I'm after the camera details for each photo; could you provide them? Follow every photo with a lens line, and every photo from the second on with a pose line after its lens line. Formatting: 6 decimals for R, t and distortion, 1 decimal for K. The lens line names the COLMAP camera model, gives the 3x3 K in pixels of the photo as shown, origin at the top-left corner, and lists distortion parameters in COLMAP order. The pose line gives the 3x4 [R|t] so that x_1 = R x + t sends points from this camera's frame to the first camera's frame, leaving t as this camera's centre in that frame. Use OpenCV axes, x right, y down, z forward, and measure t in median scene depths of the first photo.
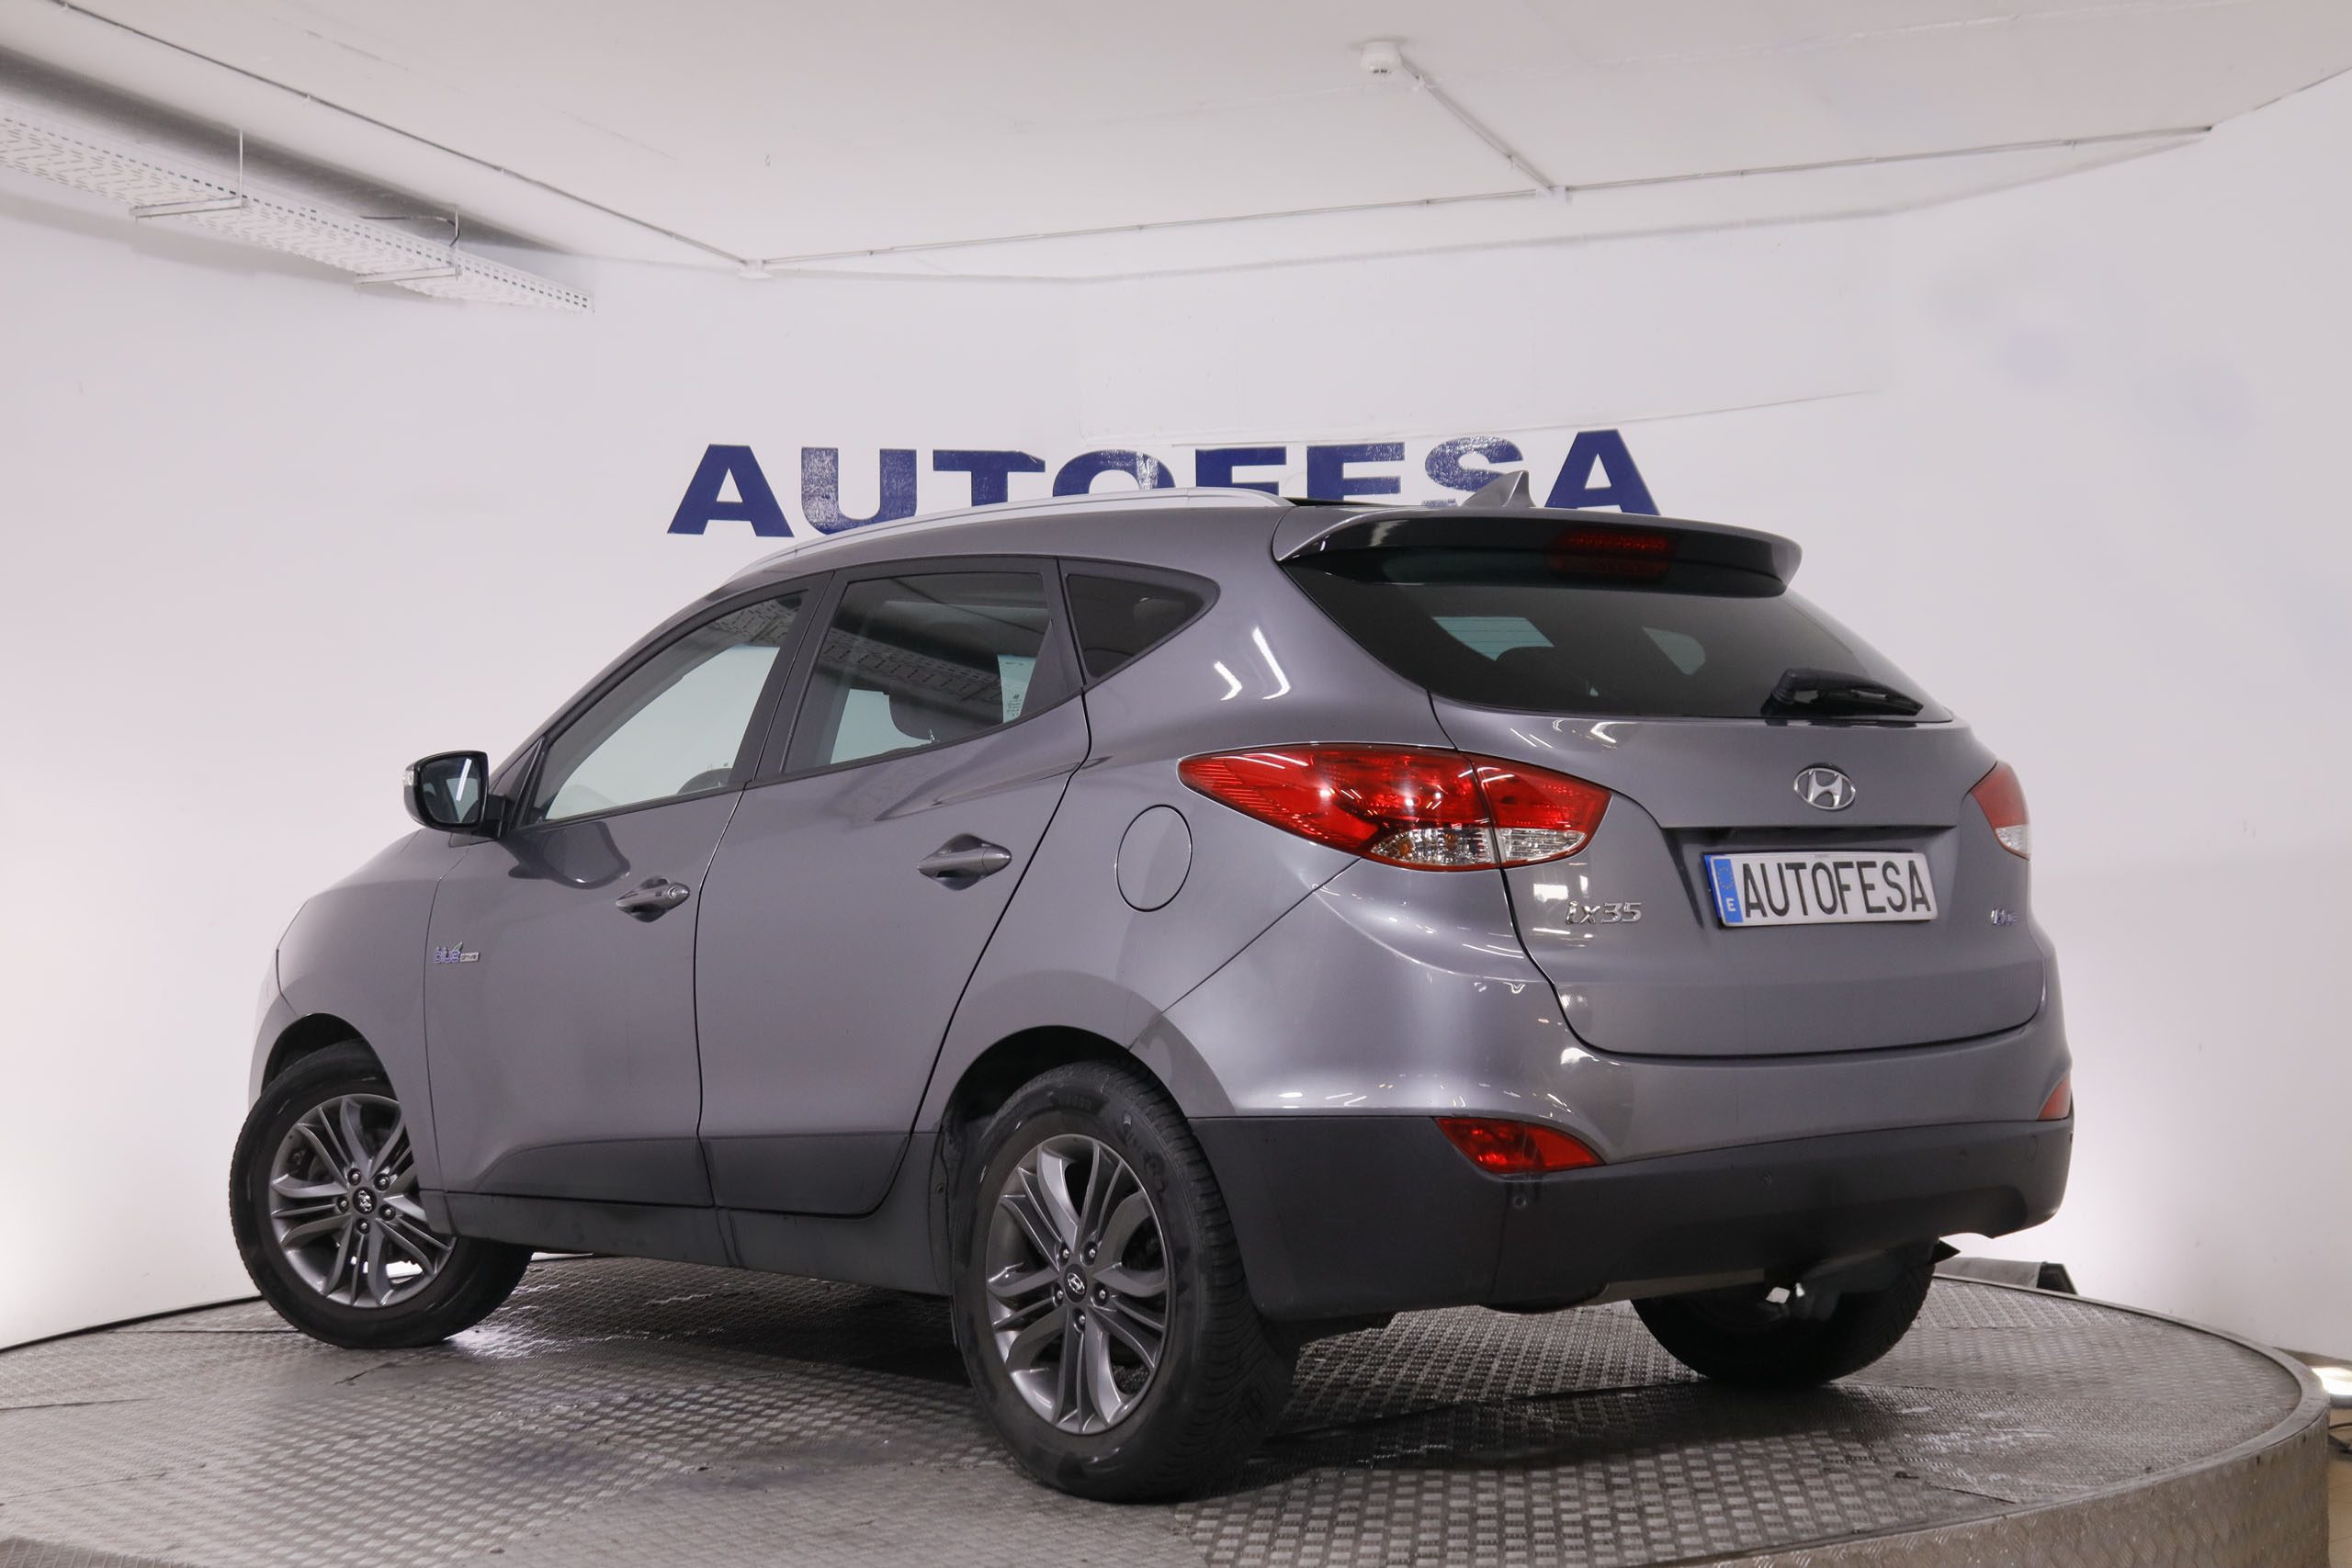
lens RADIAL K [[3349.4, 0, 1204.2], [0, 3349.4, 773.4], [0, 0, 1]] dist [-0.059838, 0.114993]
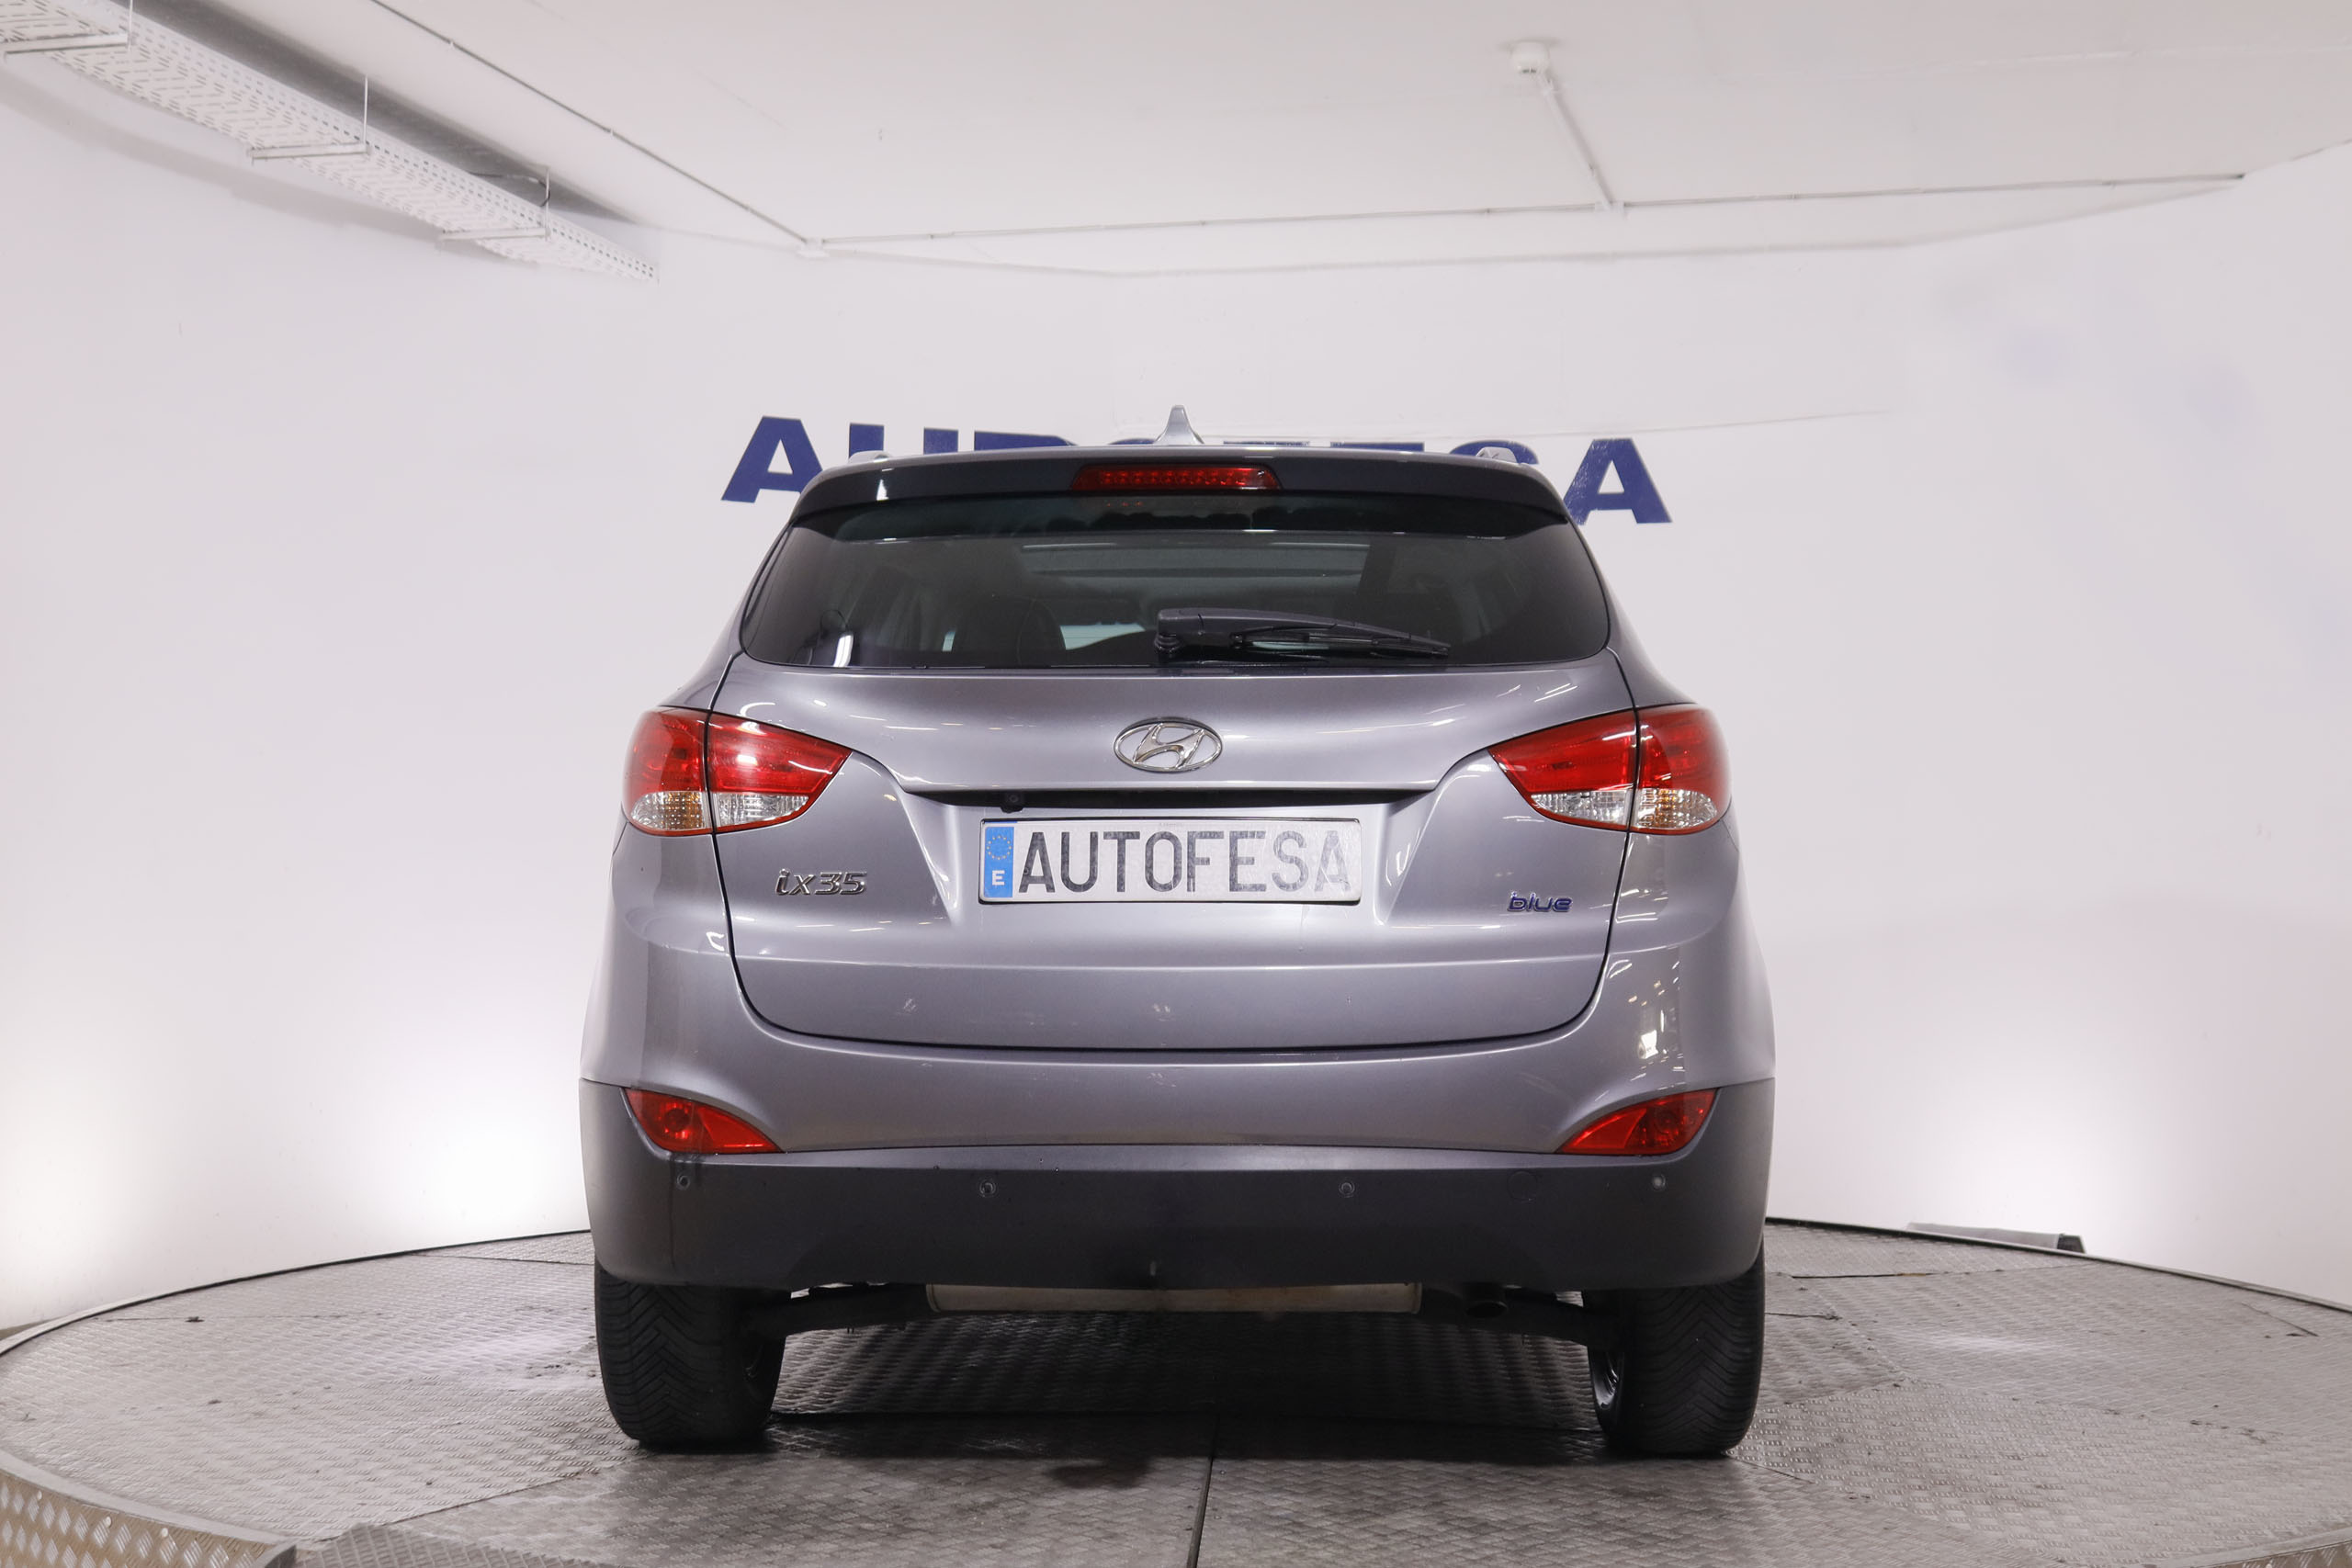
lens RADIAL K [[2963.6, 0, 1176.0], [0, 2963.6, 784.0], [0, 0, 1]] dist [-0.086494, 0.124193]
pose [[0.995172, 0.031327, 0.093017, -0.110229], [-0.031963, 0.999475, 0.005352, 0.006484], [-0.092800, -0.008299, 0.995650, 0.086861]]
